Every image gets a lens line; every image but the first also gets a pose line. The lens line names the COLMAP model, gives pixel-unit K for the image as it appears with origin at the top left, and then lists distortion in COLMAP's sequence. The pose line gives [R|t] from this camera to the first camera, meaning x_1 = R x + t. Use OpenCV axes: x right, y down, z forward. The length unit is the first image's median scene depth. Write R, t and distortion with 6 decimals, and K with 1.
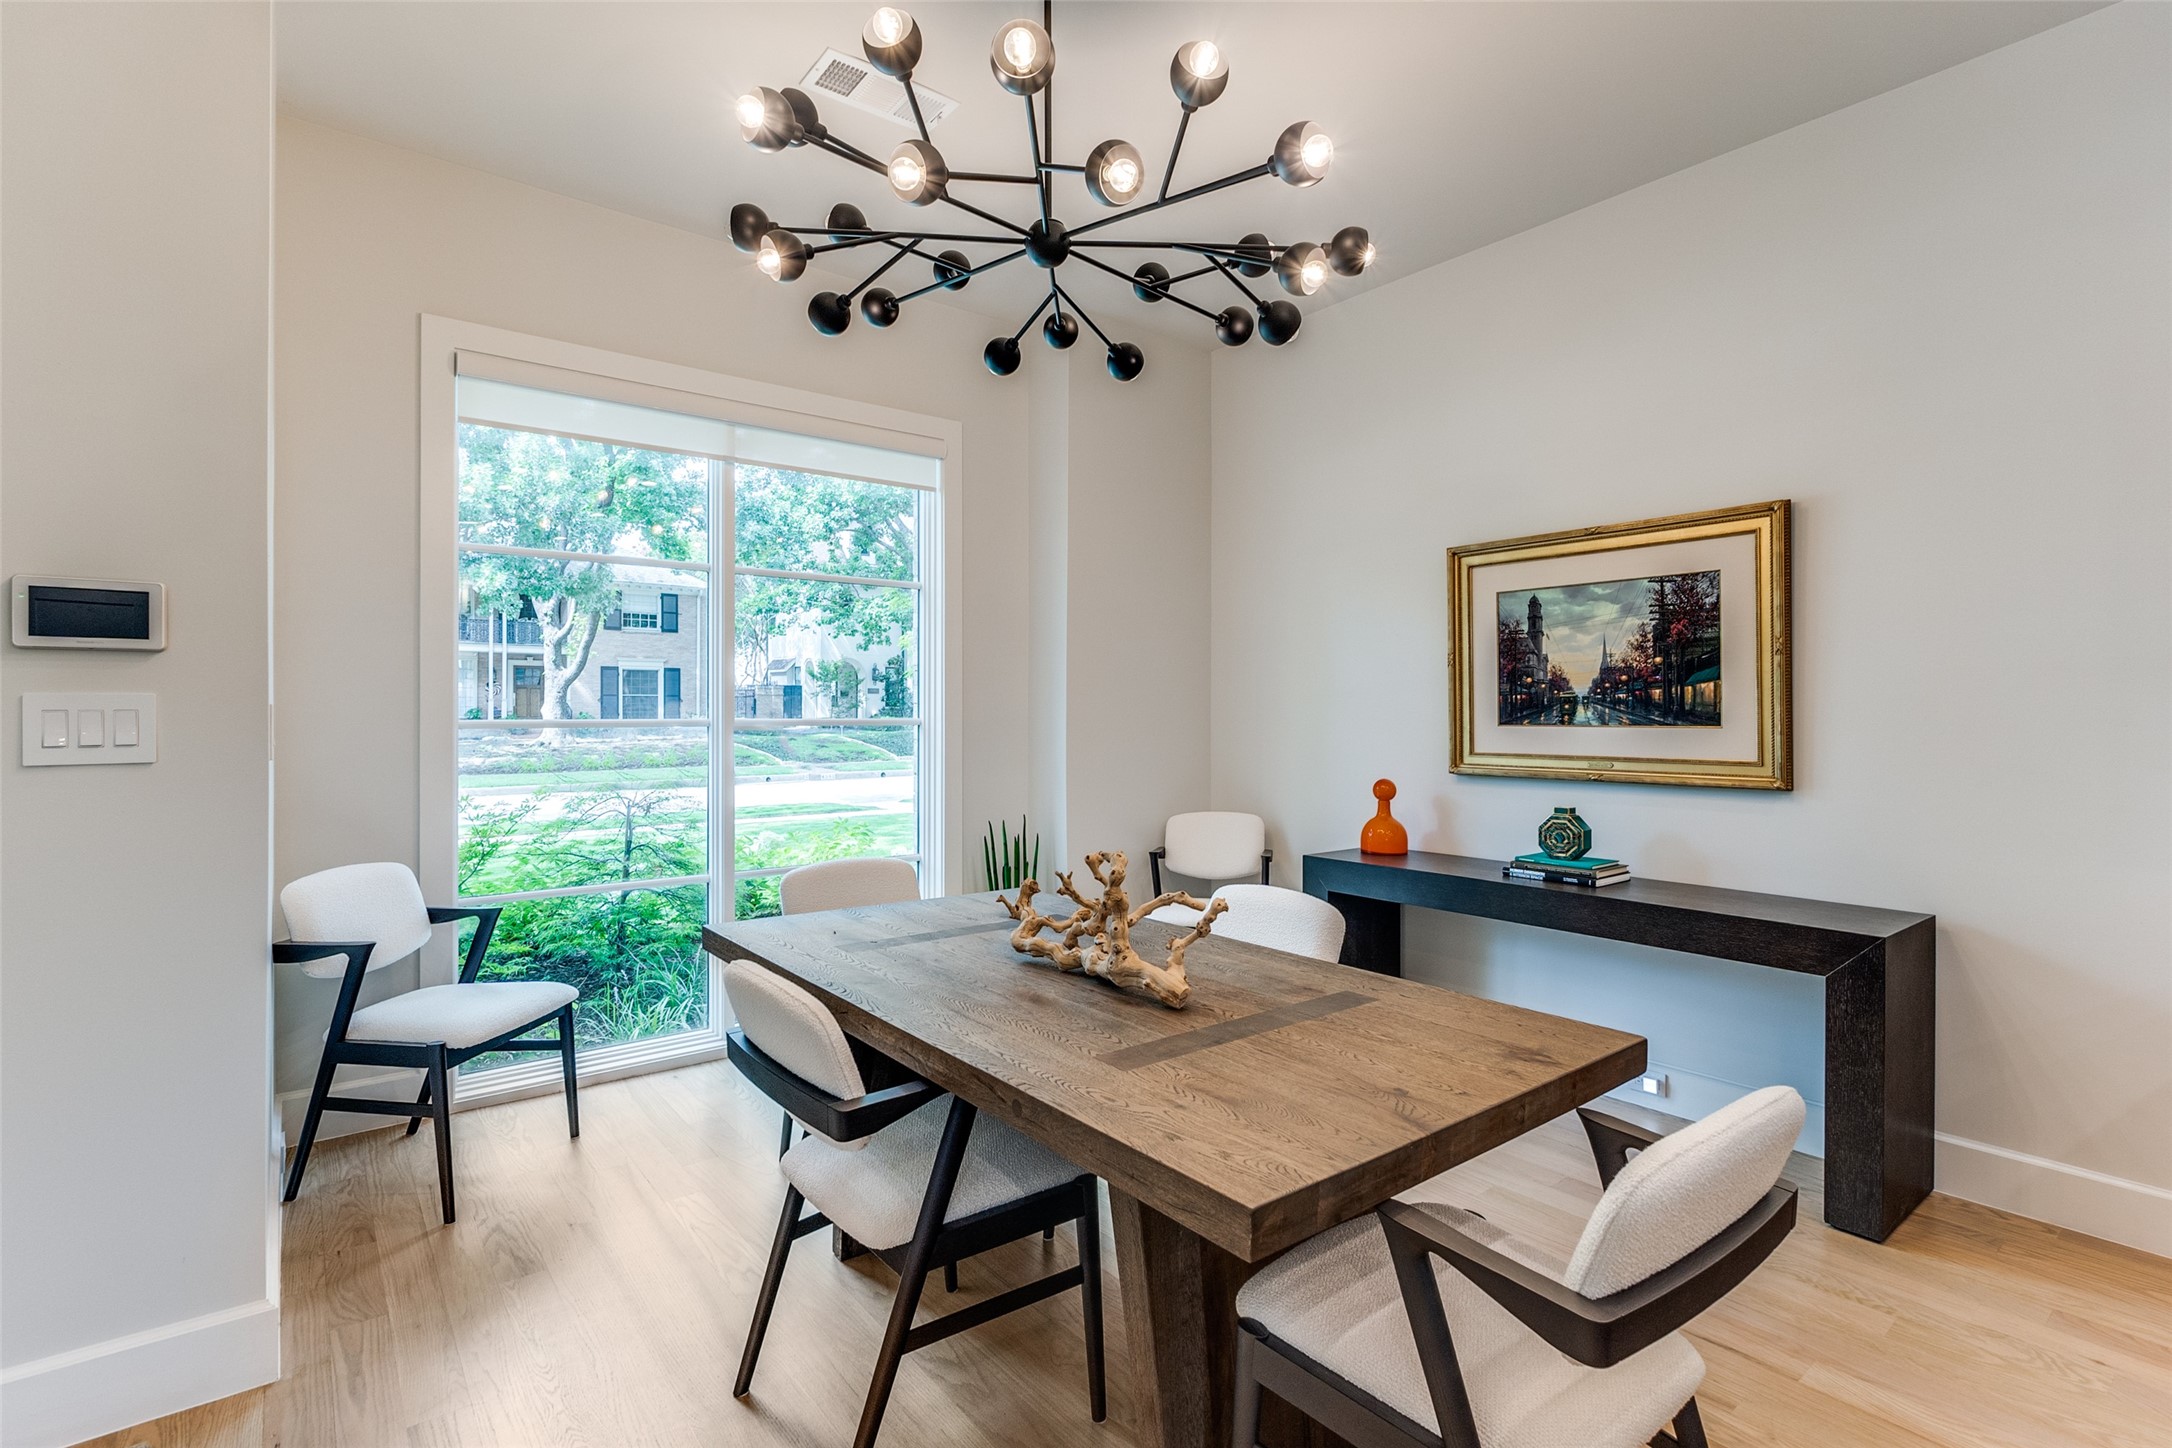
lens RADIAL K [[1036.9, 0, 1102.0], [0, 1036.9, 712.9], [0, 0, 1]] dist [-0.021111, 0.002005]
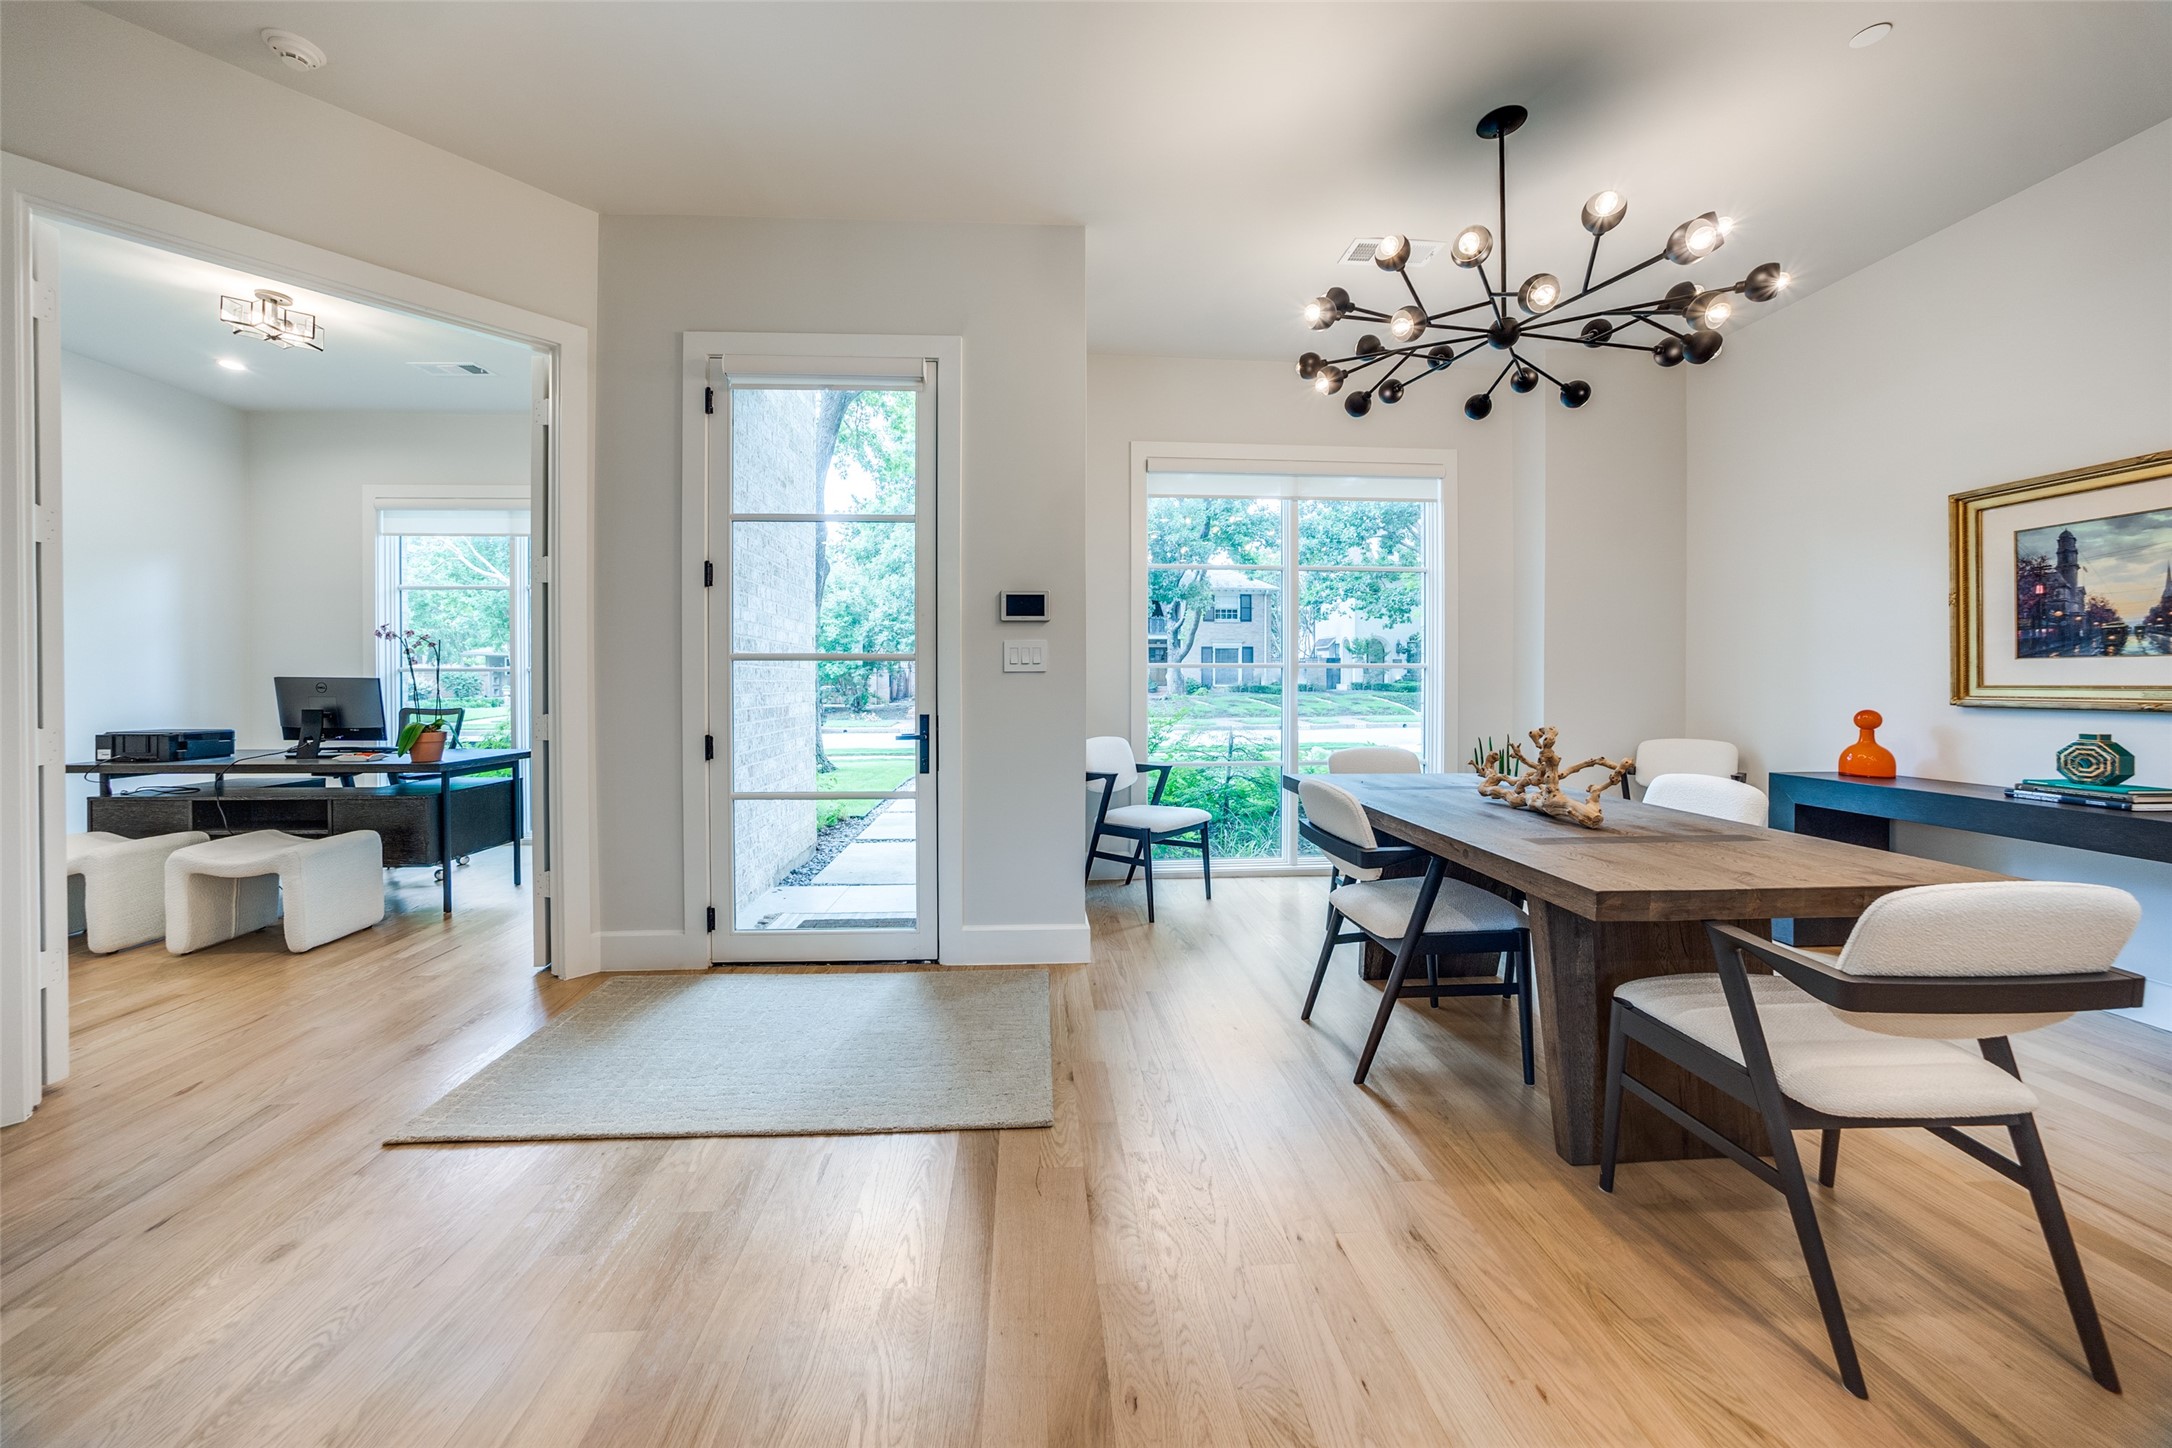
lens RADIAL K [[775.2, 0, 1085.7], [0, 775.2, 682.8], [0, 0, 1]] dist [-0.006774, 0.001402]
pose [[0.825352, 0.002095, -0.564615, 0.068600], [0.000898, 0.999987, 0.005023, 0.045234], [0.564618, -0.004652, 0.825339, -0.242475]]
